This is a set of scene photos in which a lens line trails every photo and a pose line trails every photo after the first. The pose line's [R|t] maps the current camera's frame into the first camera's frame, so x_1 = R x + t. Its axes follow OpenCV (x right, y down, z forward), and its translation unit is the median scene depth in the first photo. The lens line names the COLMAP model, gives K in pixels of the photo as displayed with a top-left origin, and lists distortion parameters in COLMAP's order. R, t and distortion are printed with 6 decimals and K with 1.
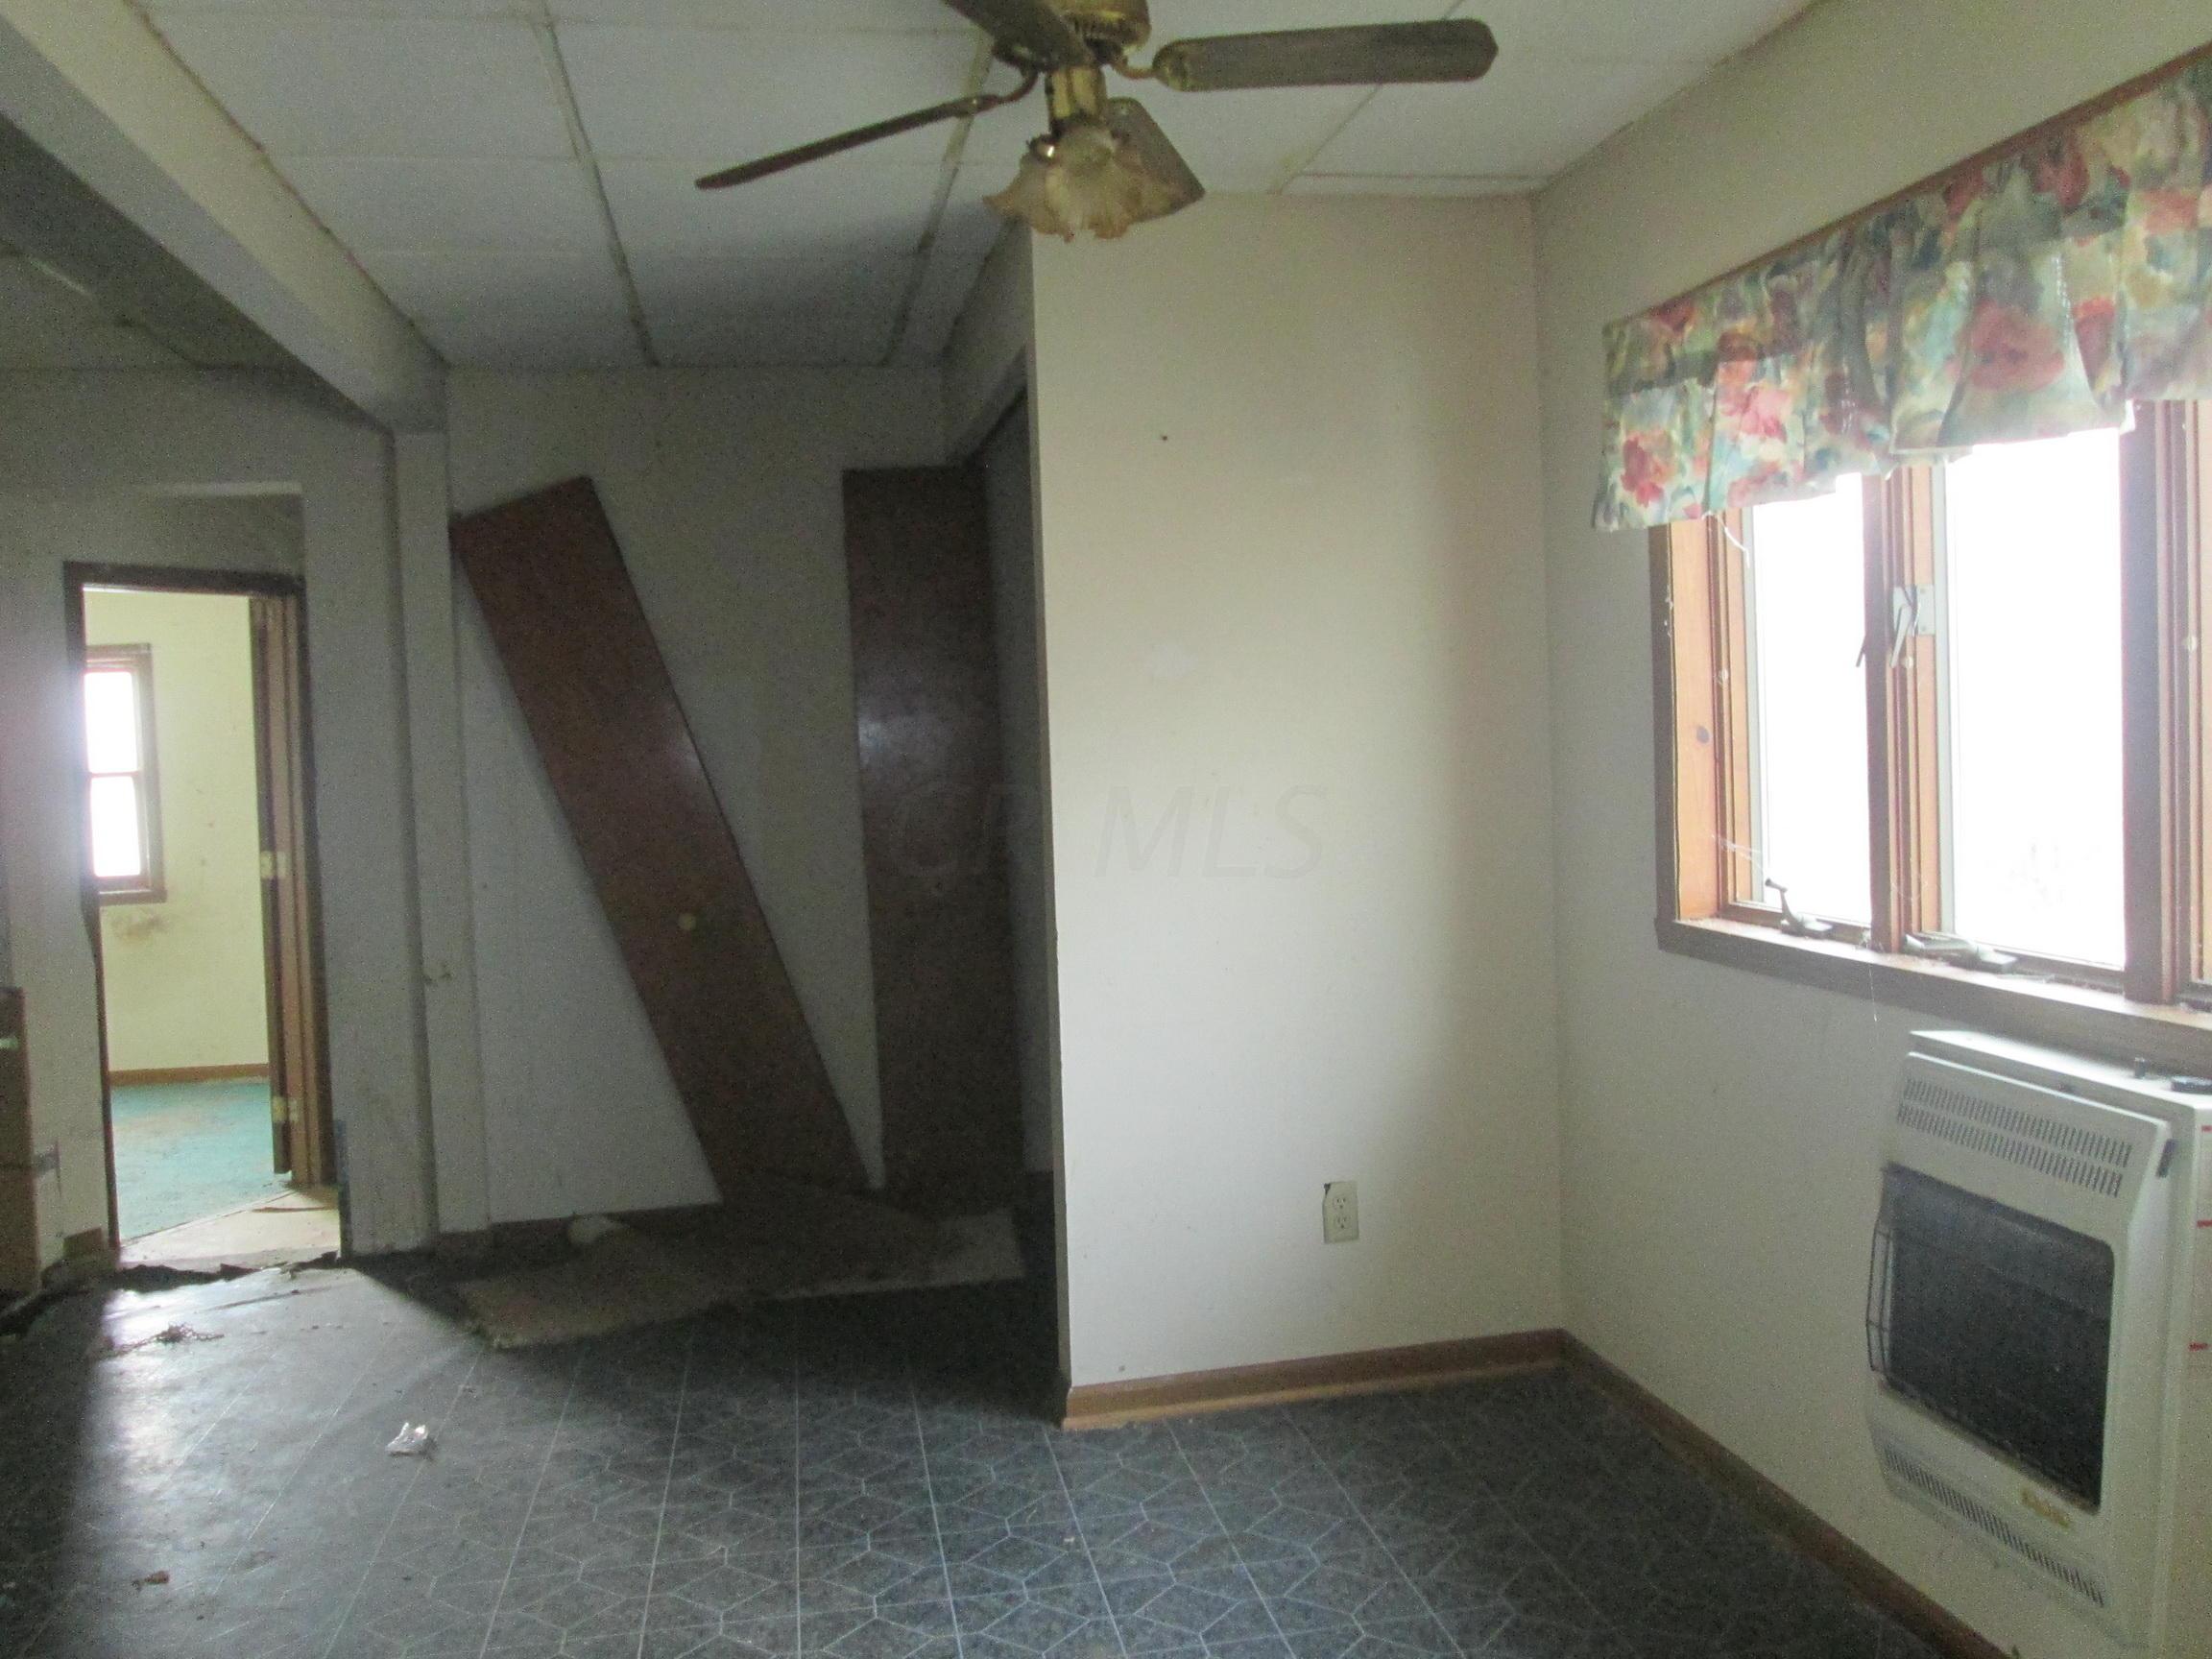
lens RADIAL K [[1851.8, 0, 1110.5], [0, 1851.8, 821.9], [0, 0, 1]] dist [-0.045533, 0.018100]
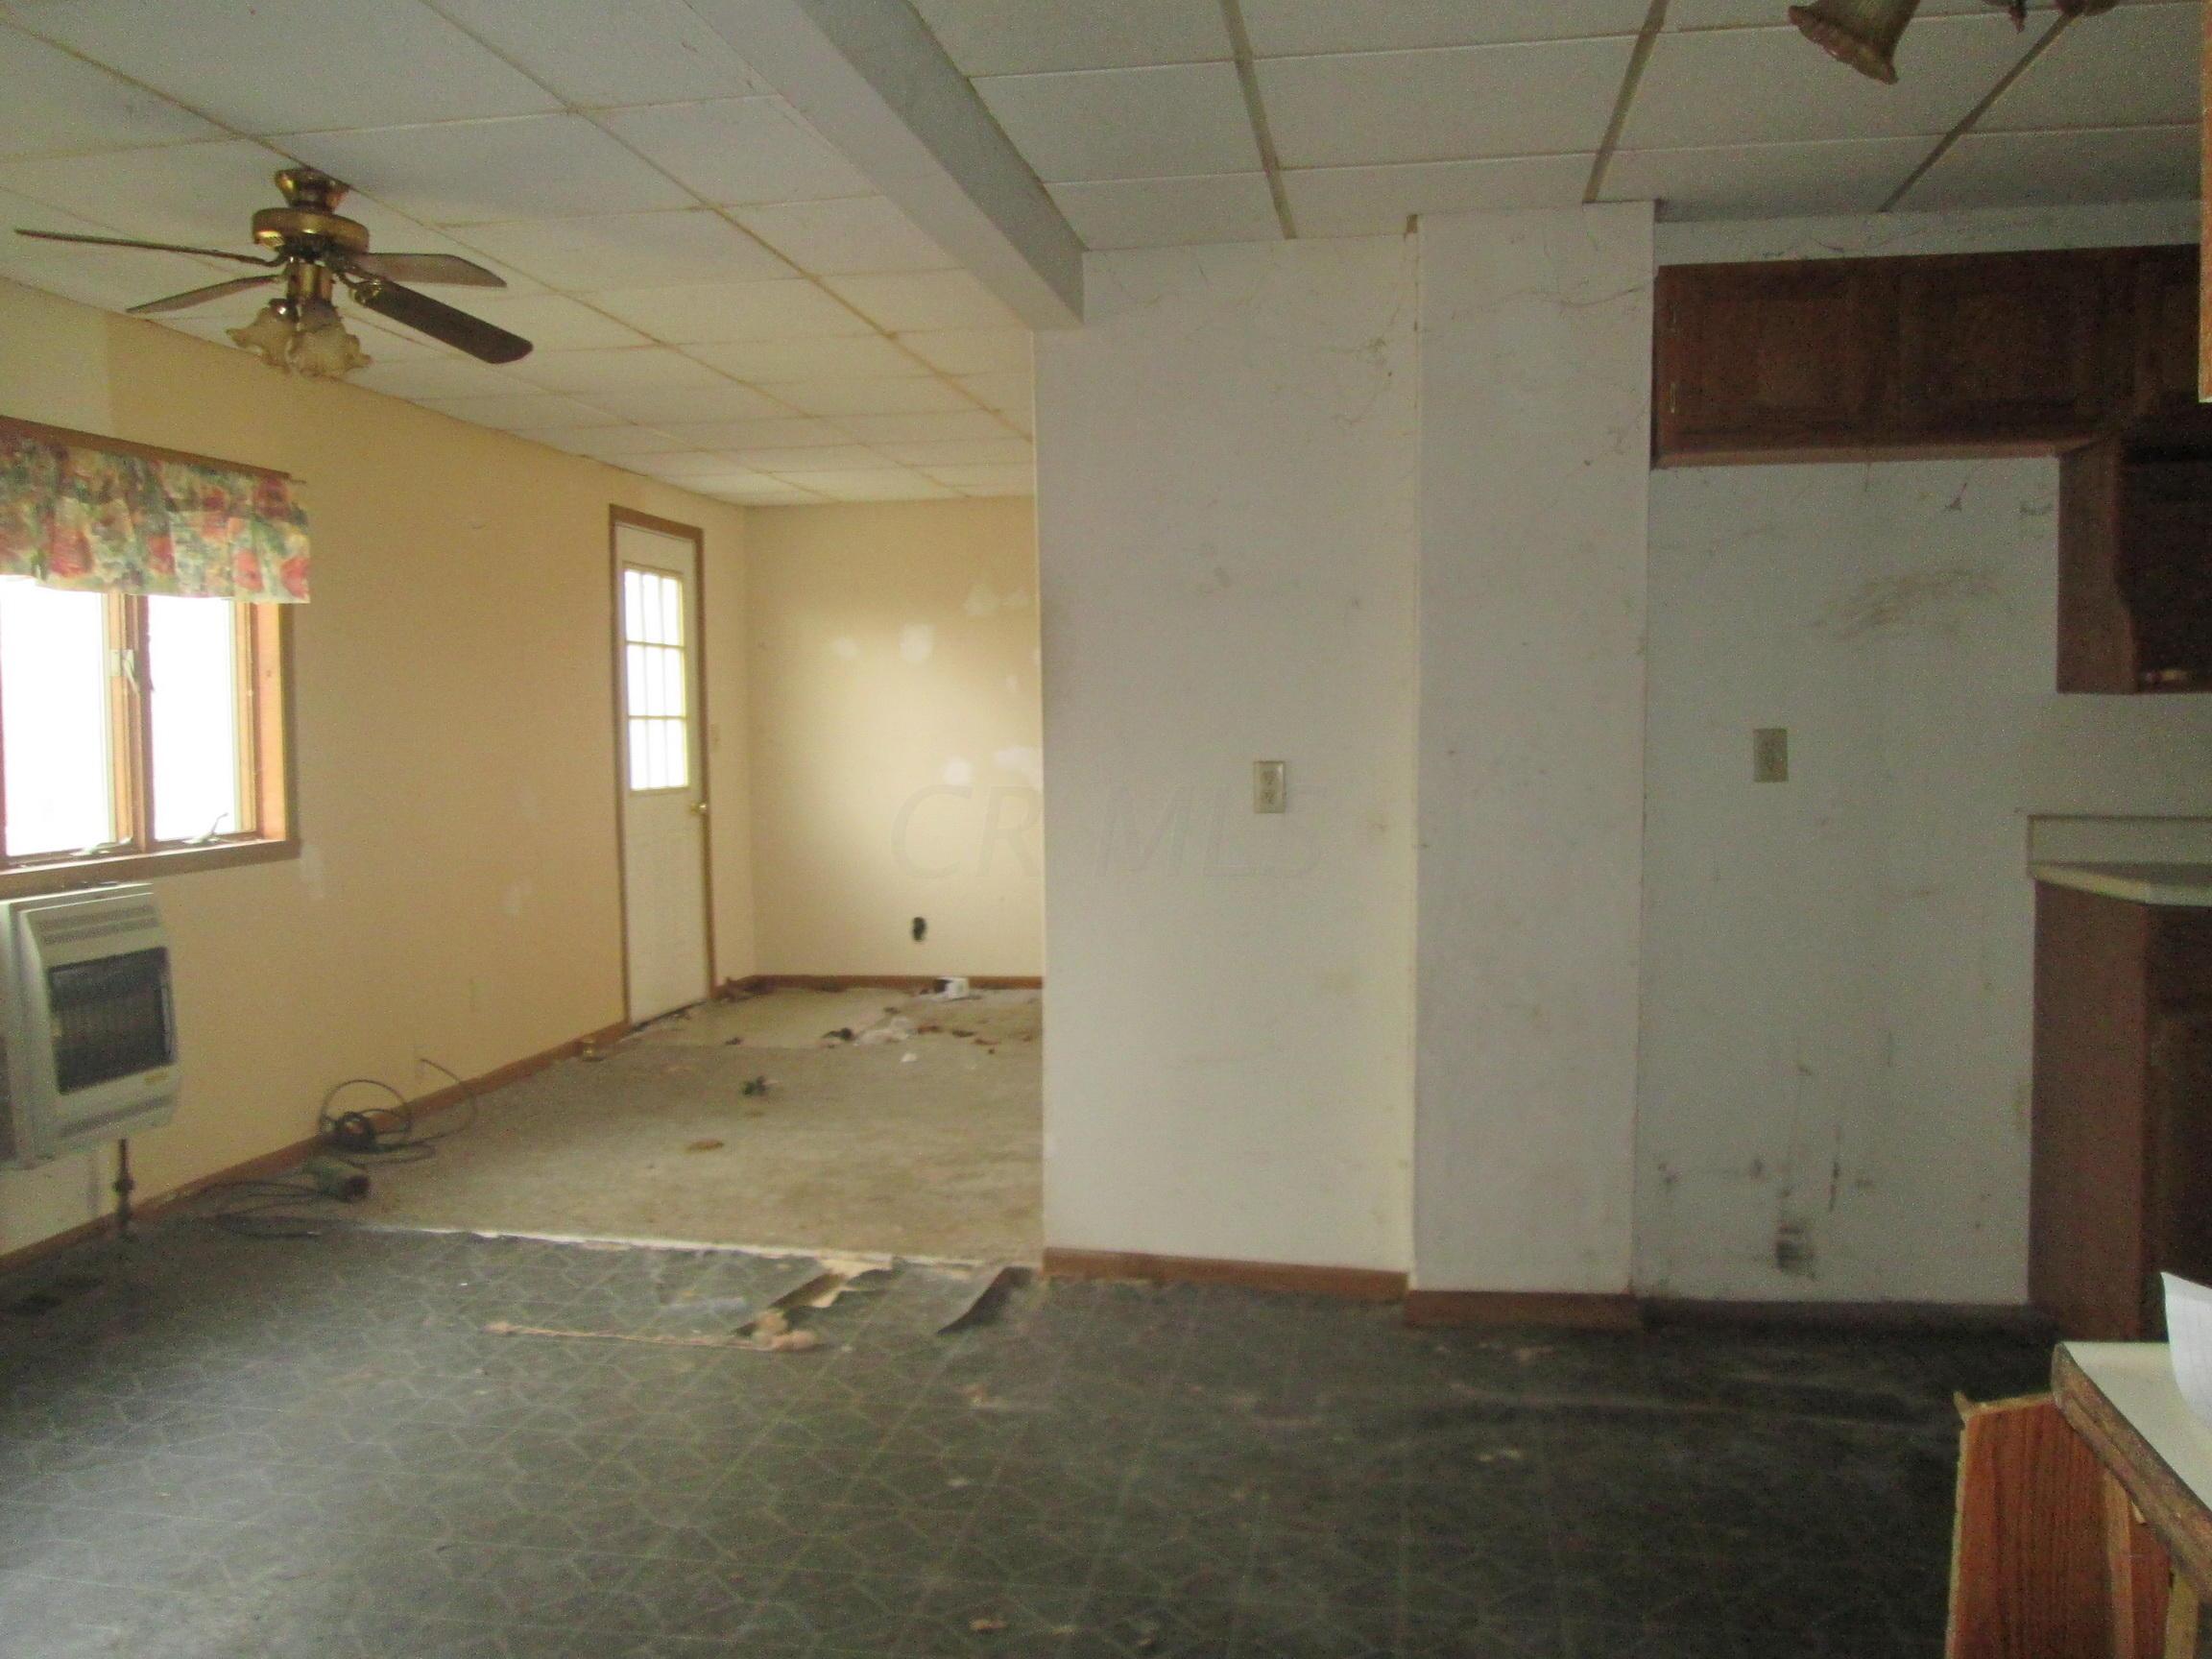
lens RADIAL K [[1851.8, 0, 1110.5], [0, 1851.8, 821.9], [0, 0, 1]] dist [-0.045533, 0.018100]
pose [[-0.940597, 0.024097, 0.338668, -1.314488], [0.055370, 0.995012, 0.082982, -0.052377], [-0.334979, 0.096804, -0.937239, 2.624546]]
